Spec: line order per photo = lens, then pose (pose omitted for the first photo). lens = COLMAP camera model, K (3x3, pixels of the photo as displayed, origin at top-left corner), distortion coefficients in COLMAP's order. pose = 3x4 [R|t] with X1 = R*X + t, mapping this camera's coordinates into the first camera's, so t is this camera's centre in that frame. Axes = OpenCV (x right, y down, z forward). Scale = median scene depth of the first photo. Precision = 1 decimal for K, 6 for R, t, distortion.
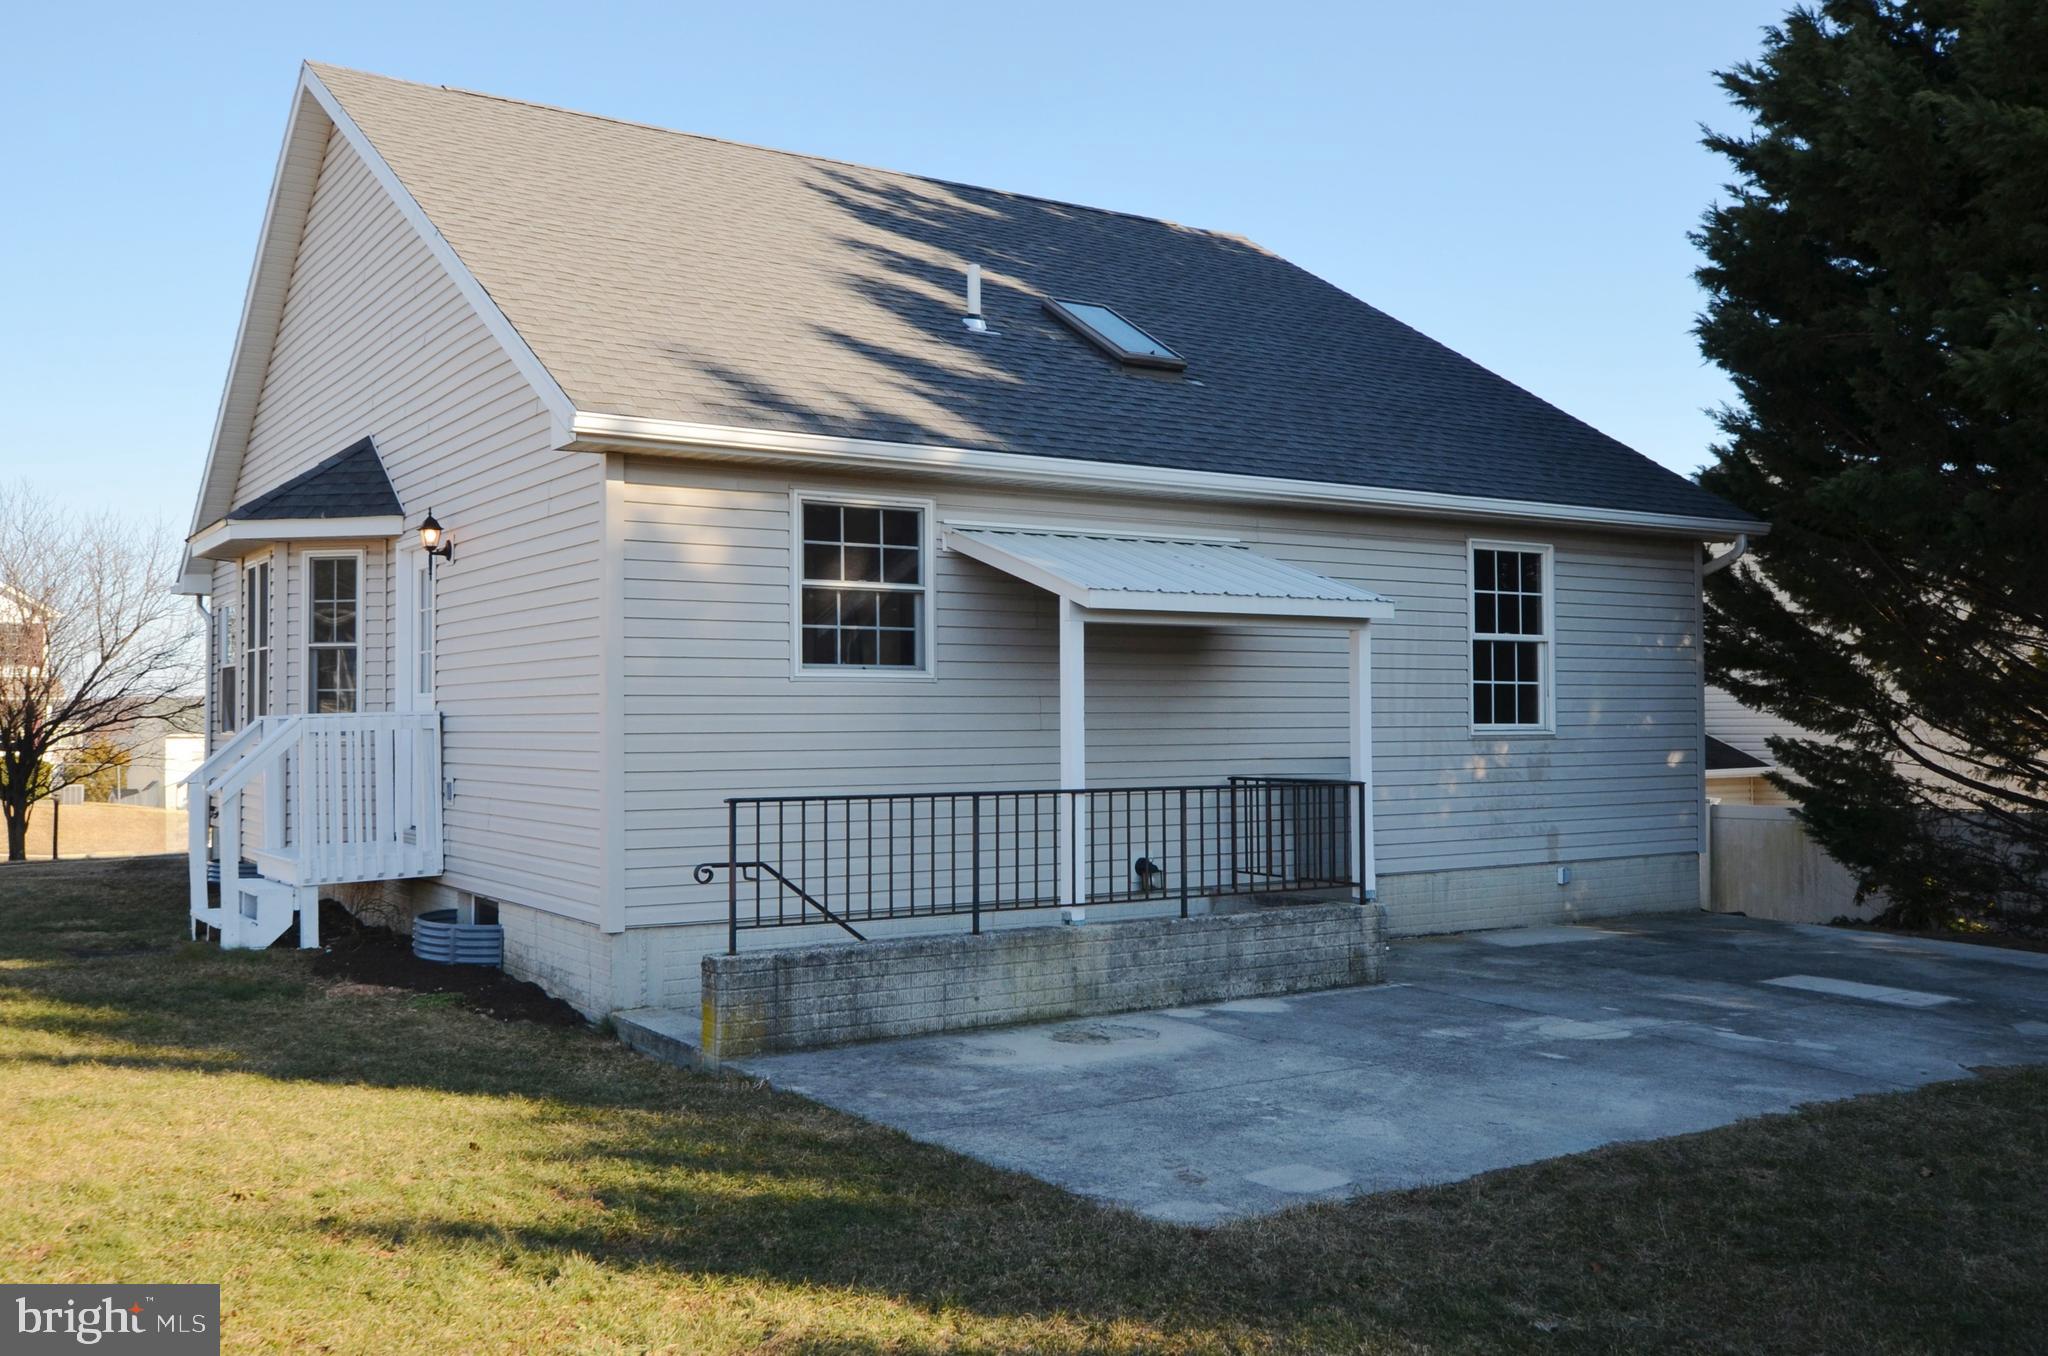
lens RADIAL K [[1780.0, 0, 1024.0], [0, 1780.0, 678.0], [0, 0, 1]] dist [-0.004978, 0.071658]
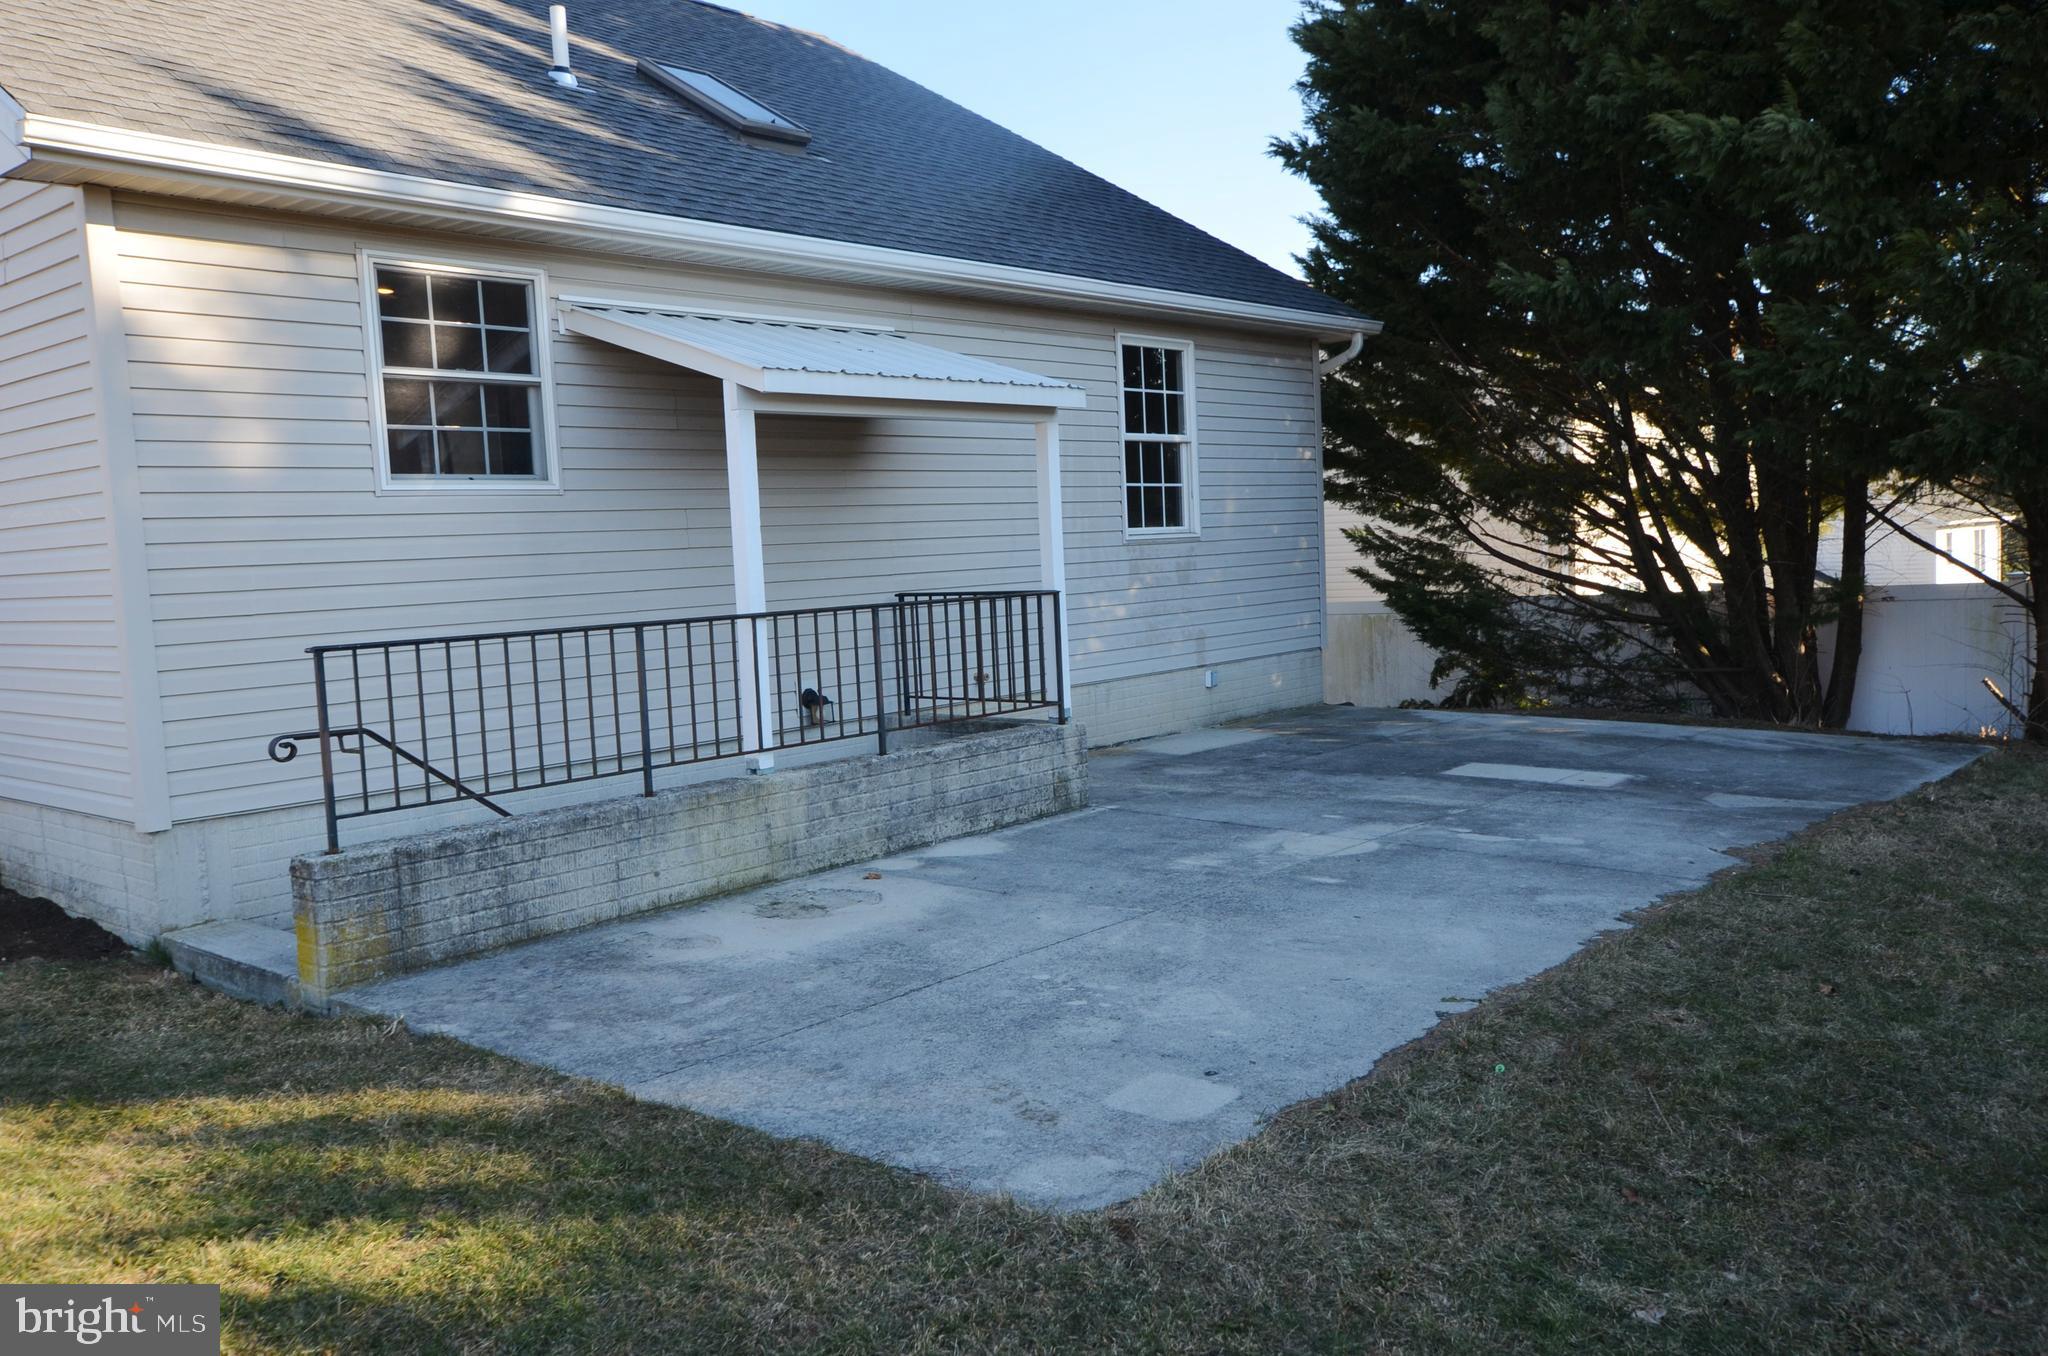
lens RADIAL K [[1600.7, 0, 1019.6], [0, 1600.7, 668.3], [0, 0, 1]] dist [0.000248, 0.038707]
pose [[0.961855, -0.059872, 0.266927, -0.049121], [0.034271, 0.994441, 0.099564, 0.016220], [-0.271405, -0.086618, 0.958560, 0.223412]]
